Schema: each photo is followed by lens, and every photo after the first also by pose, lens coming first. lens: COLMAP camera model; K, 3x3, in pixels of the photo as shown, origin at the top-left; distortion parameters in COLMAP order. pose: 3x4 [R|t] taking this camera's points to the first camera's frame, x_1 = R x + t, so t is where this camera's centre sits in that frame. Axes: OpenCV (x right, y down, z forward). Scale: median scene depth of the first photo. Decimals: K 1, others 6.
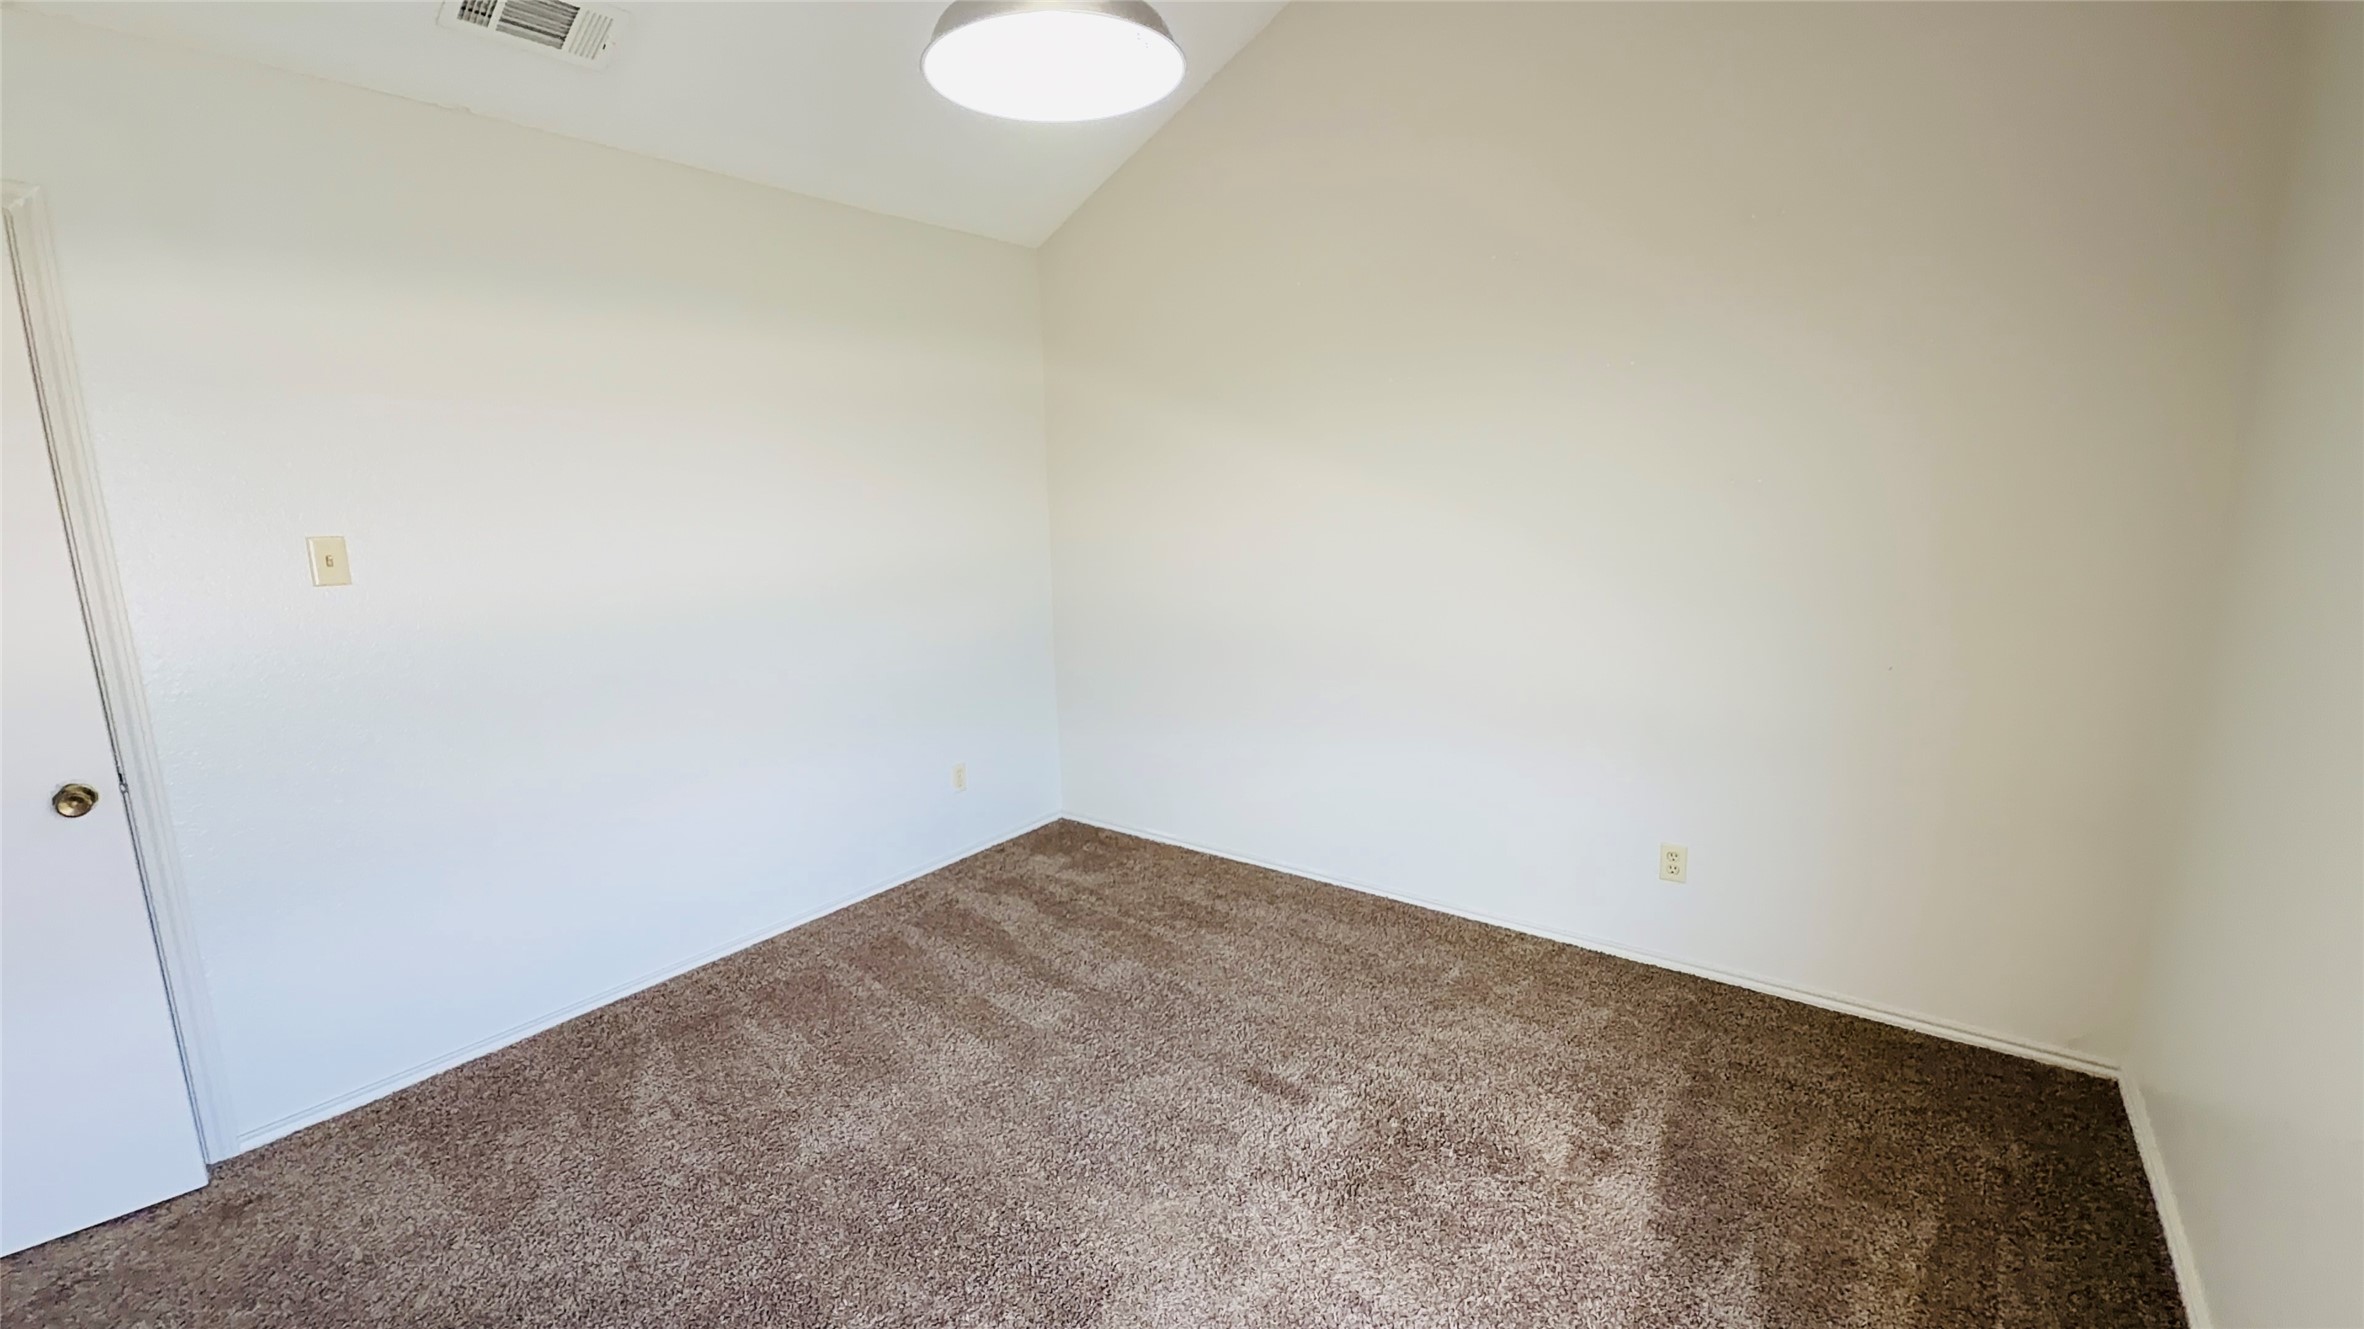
lens RADIAL K [[988.0, 0, 1171.3], [0, 988.0, 662.0], [0, 0, 1]] dist [-0.001135, 0.020712]
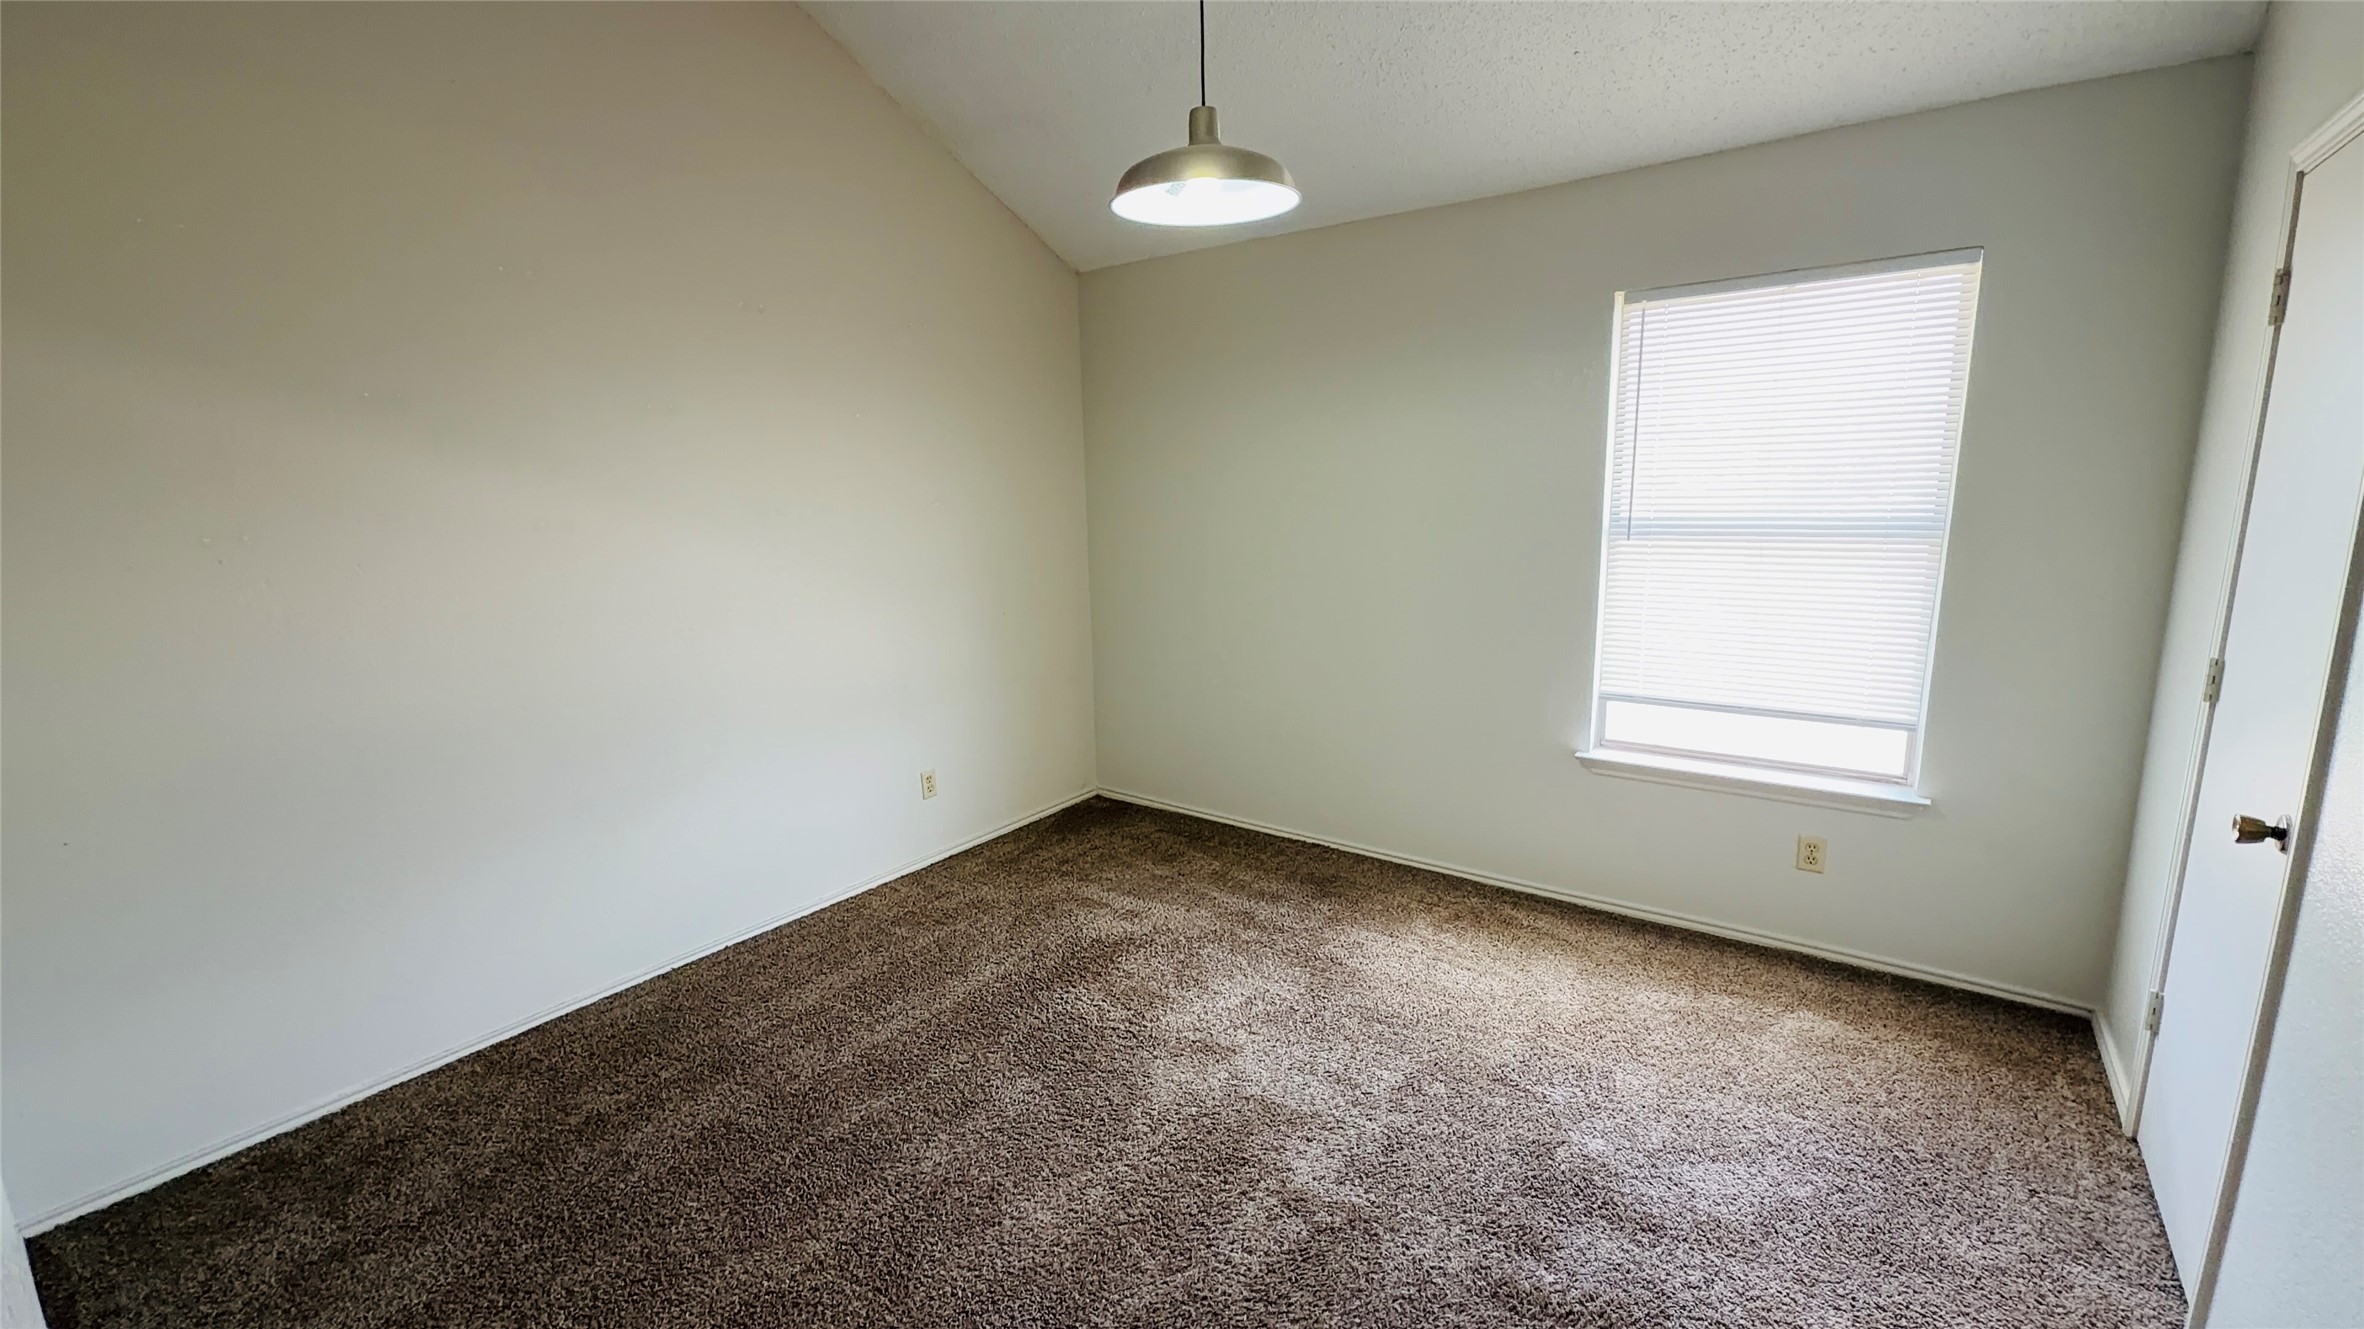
lens RADIAL K [[988.0, 0, 1171.3], [0, 988.0, 662.0], [0, 0, 1]] dist [-0.001135, 0.020712]
pose [[-0.021645, -0.161087, 0.986703, -0.832994], [0.187307, 0.968805, 0.162274, -0.121954], [-0.982063, 0.188328, 0.009203, 0.624311]]
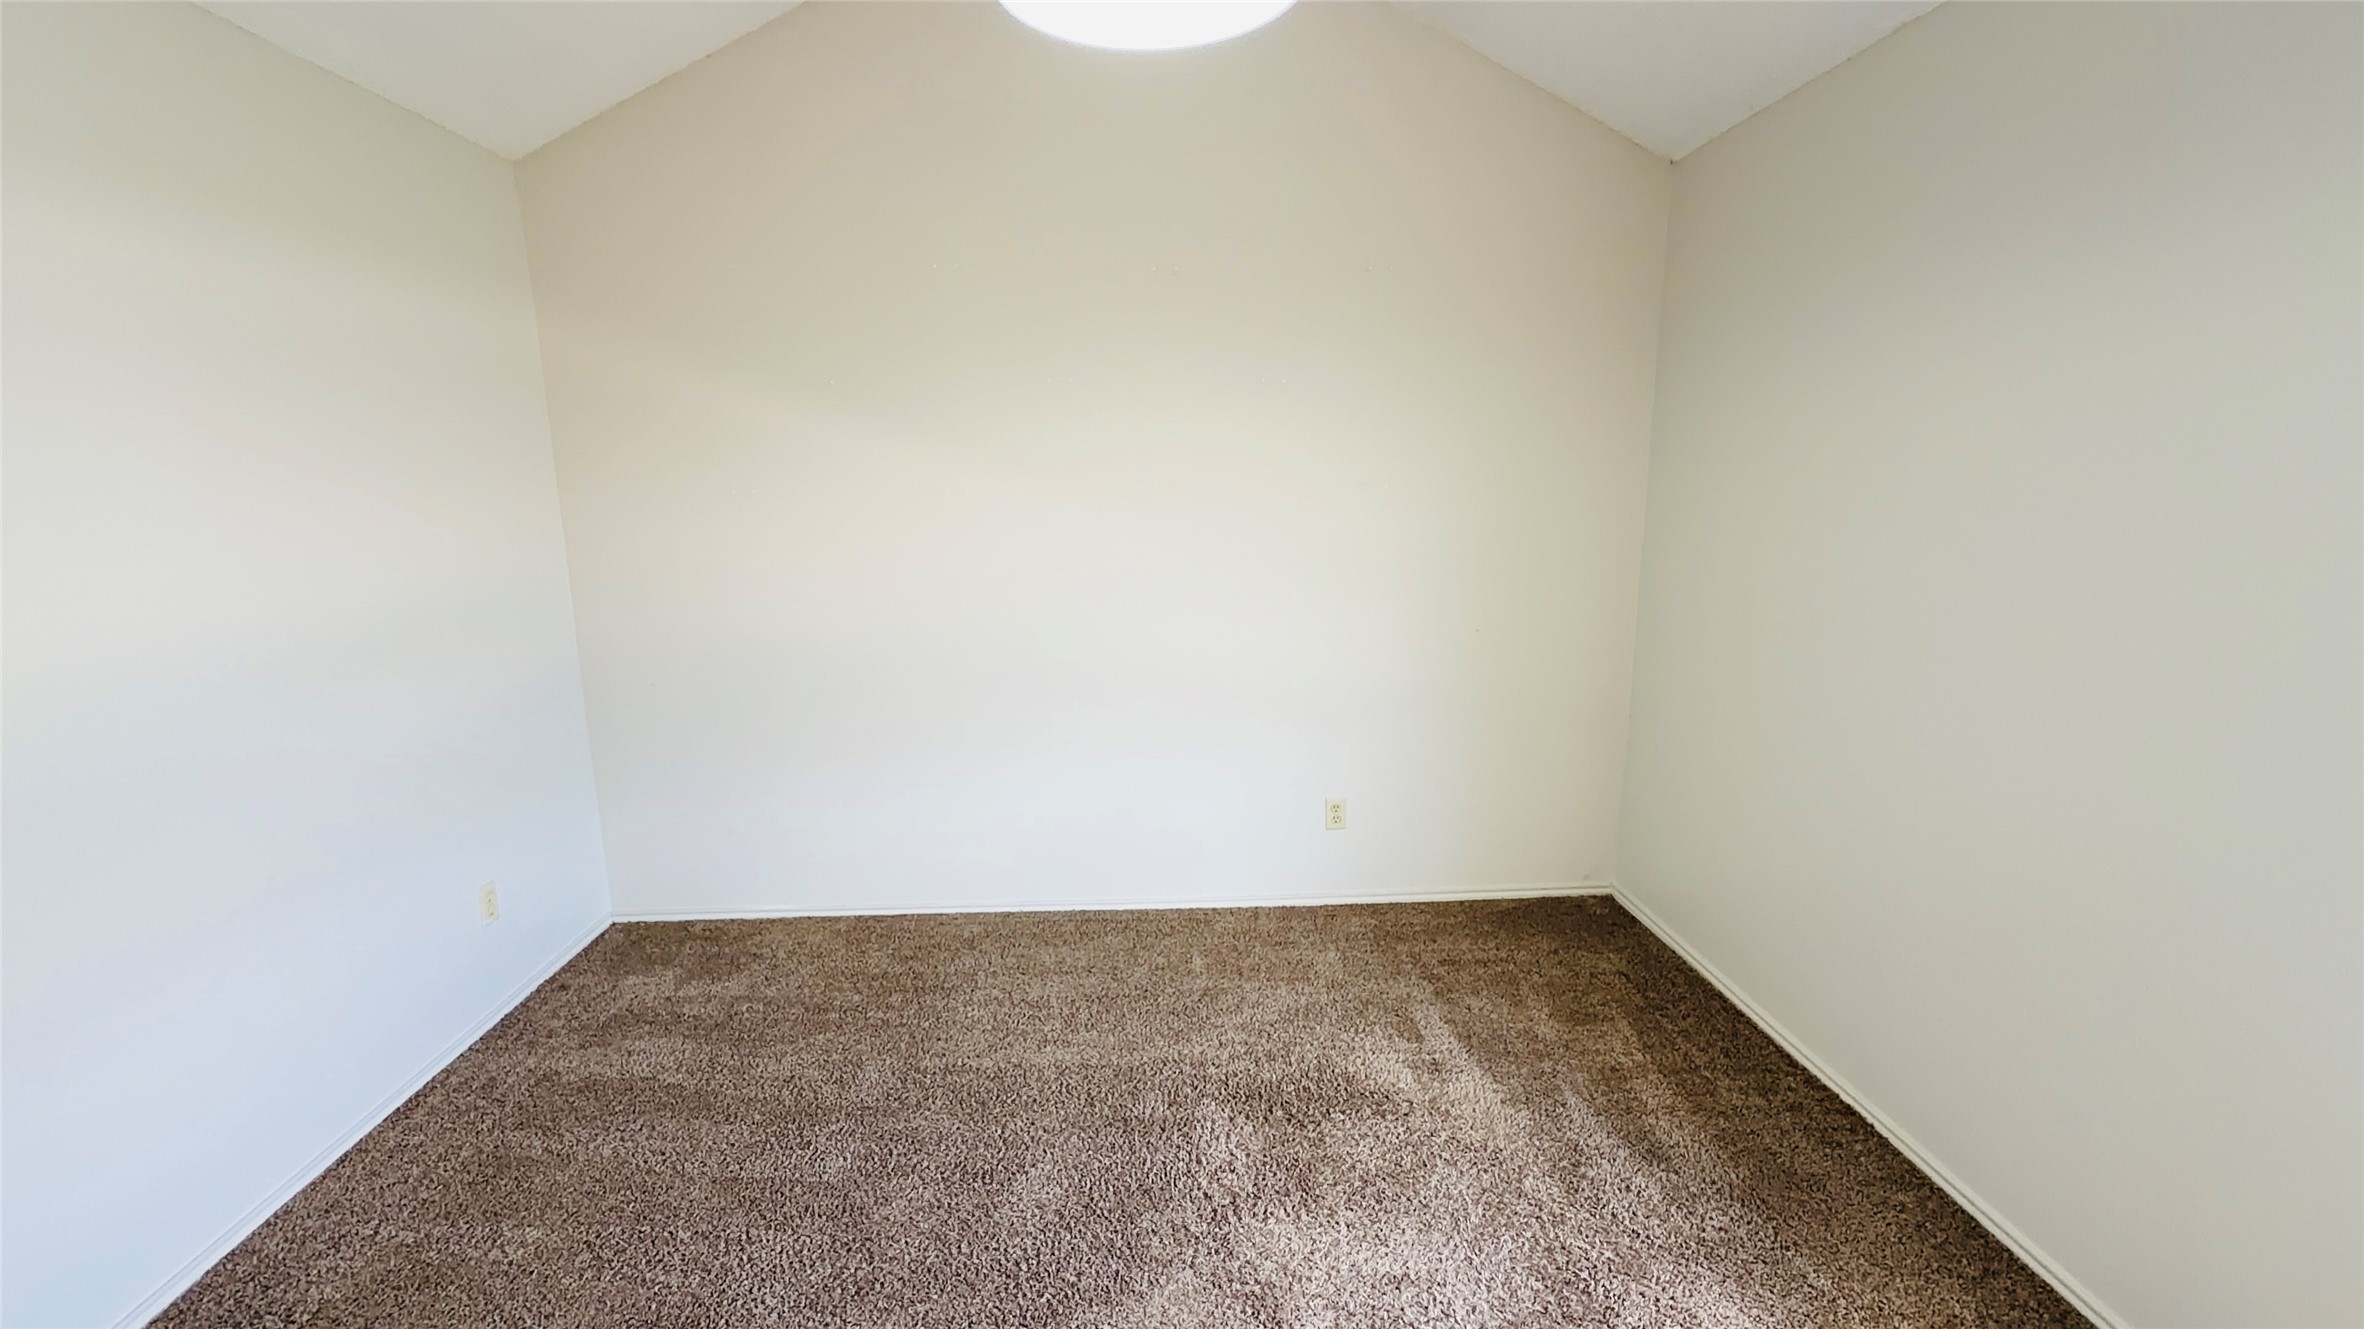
lens RADIAL K [[988.0, 0, 1171.3], [0, 988.0, 662.0], [0, 0, 1]] dist [-0.001135, 0.020712]
pose [[0.774163, -0.103279, 0.624503, -0.364801], [0.103245, 0.993990, 0.036396, -0.040639], [-0.624509, 0.036301, 0.780174, 0.194895]]
